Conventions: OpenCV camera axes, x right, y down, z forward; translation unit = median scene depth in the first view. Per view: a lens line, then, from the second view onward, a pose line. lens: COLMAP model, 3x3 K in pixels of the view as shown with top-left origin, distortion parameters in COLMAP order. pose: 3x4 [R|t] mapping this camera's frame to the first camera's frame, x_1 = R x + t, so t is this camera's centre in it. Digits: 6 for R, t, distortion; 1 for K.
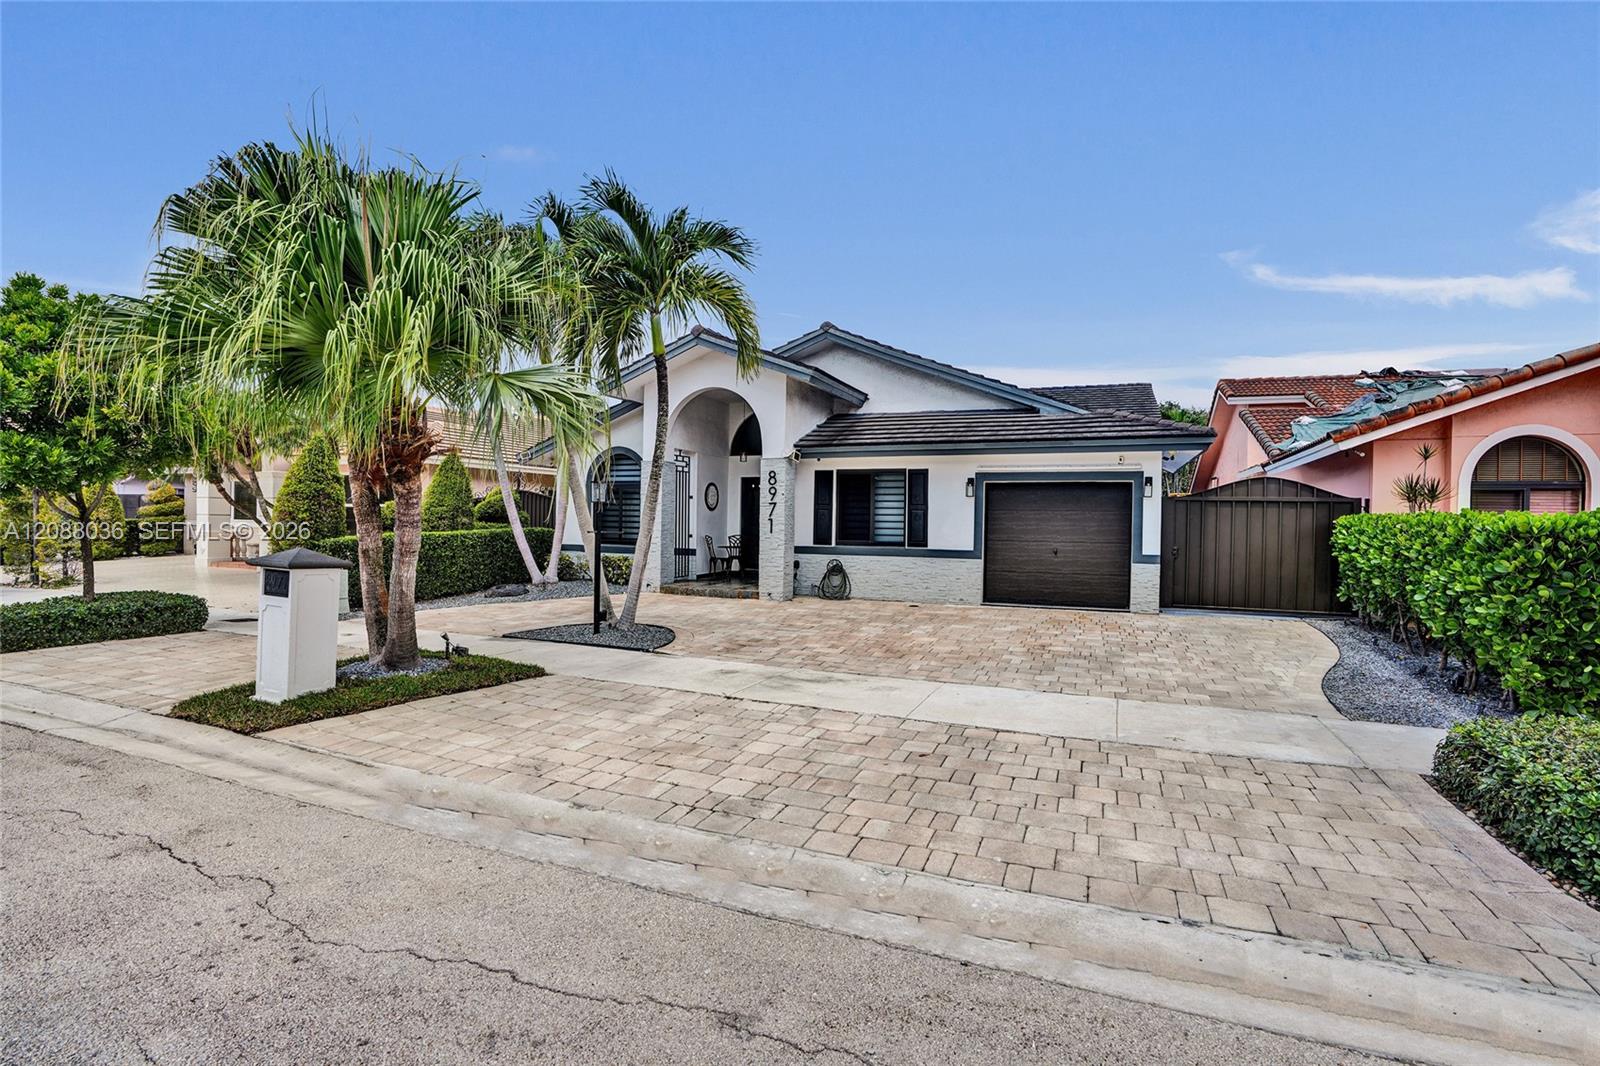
lens RADIAL K [[760.9, 0, 799.8], [0, 760.9, 523.2], [0, 0, 1]] dist [-0.065361, 0.021556]
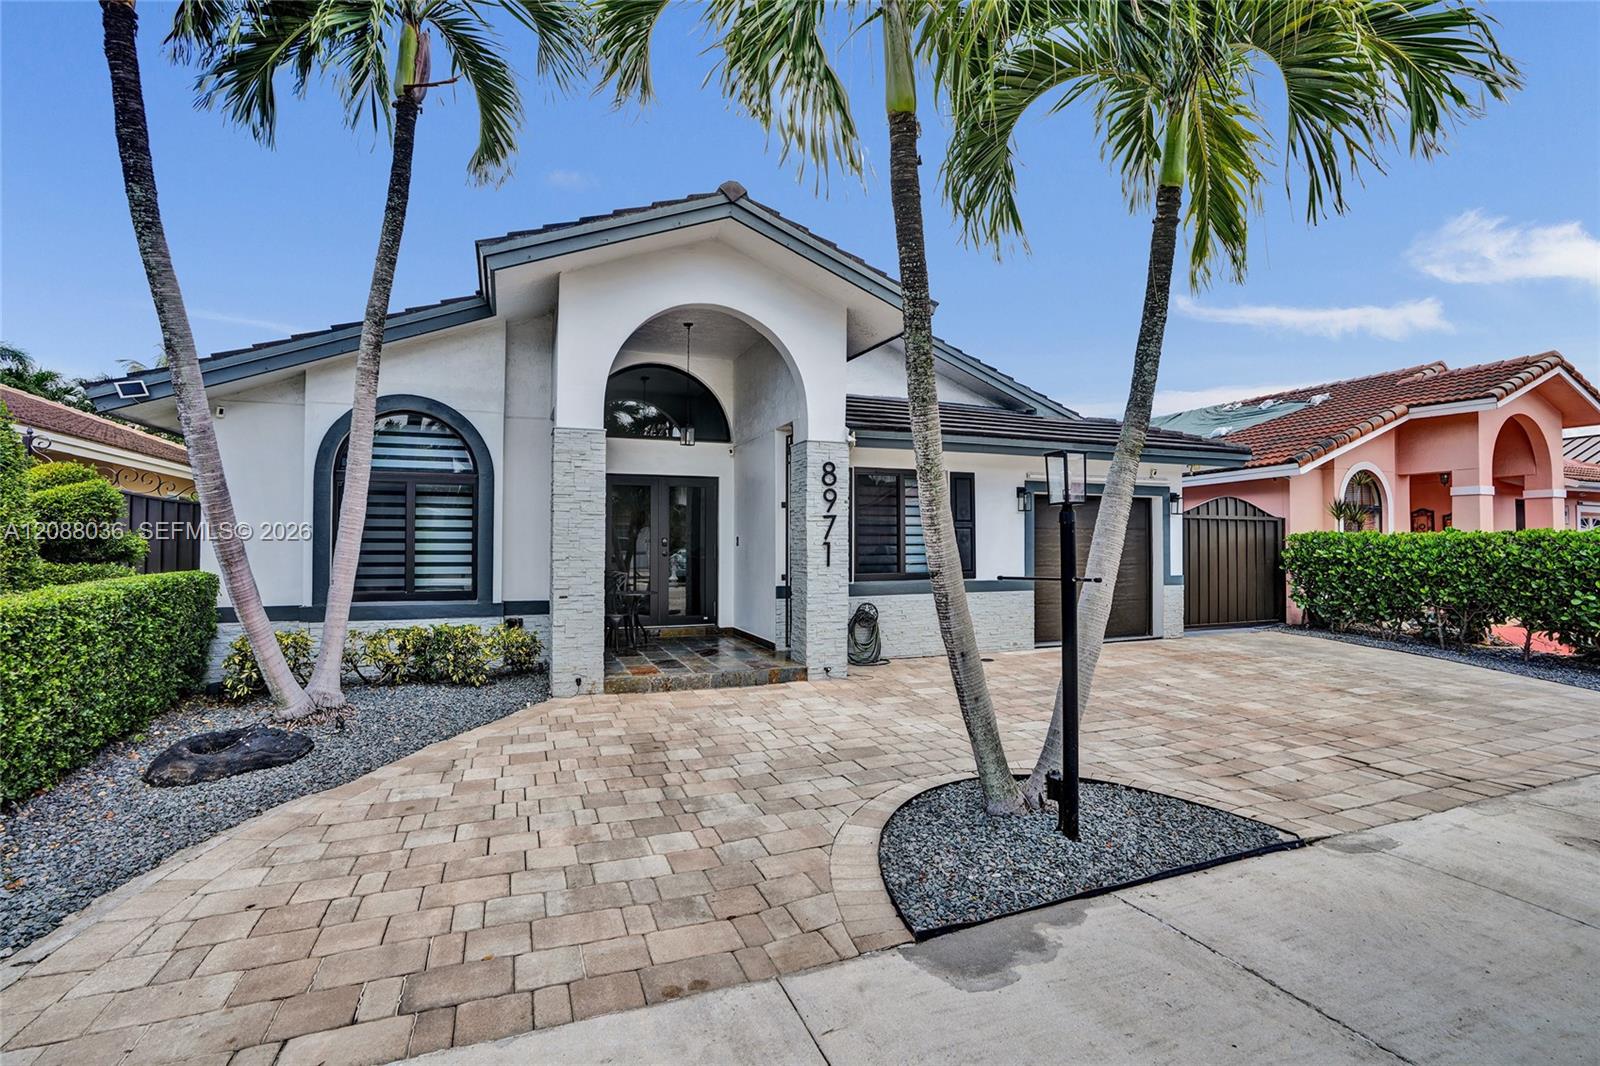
lens RADIAL K [[760.9, 0, 799.8], [0, 760.9, 523.2], [0, 0, 1]] dist [-0.065361, 0.021556]
pose [[0.717281, 0.004010, 0.696773, -0.467920], [0.012134, 0.999760, -0.018245, -0.010247], [-0.696679, 0.021542, 0.717060, 0.587636]]
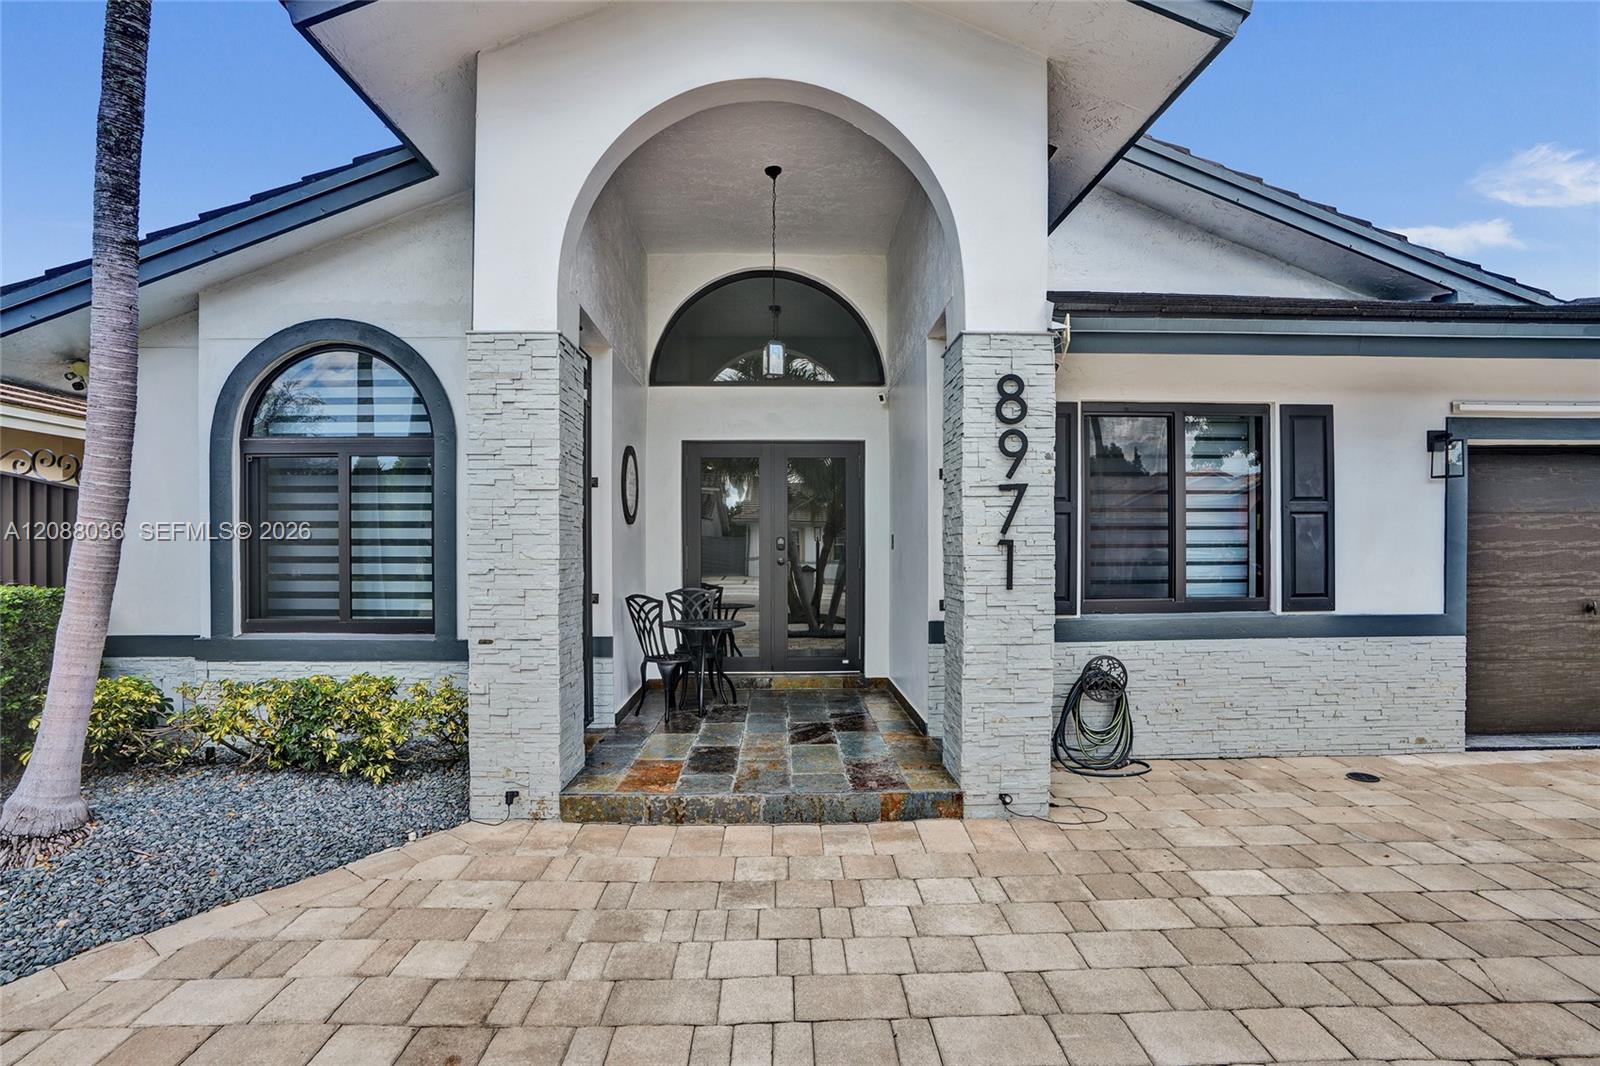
lens RADIAL K [[774.8, 0, 792.8], [0, 774.8, 555.1], [0, 0, 1]] dist [-0.081533, 0.043152]
pose [[0.912365, -0.020335, 0.408872, -0.232606], [0.016814, 0.999784, 0.012204, -0.005060], [-0.409032, -0.004259, 0.912510, 0.765248]]
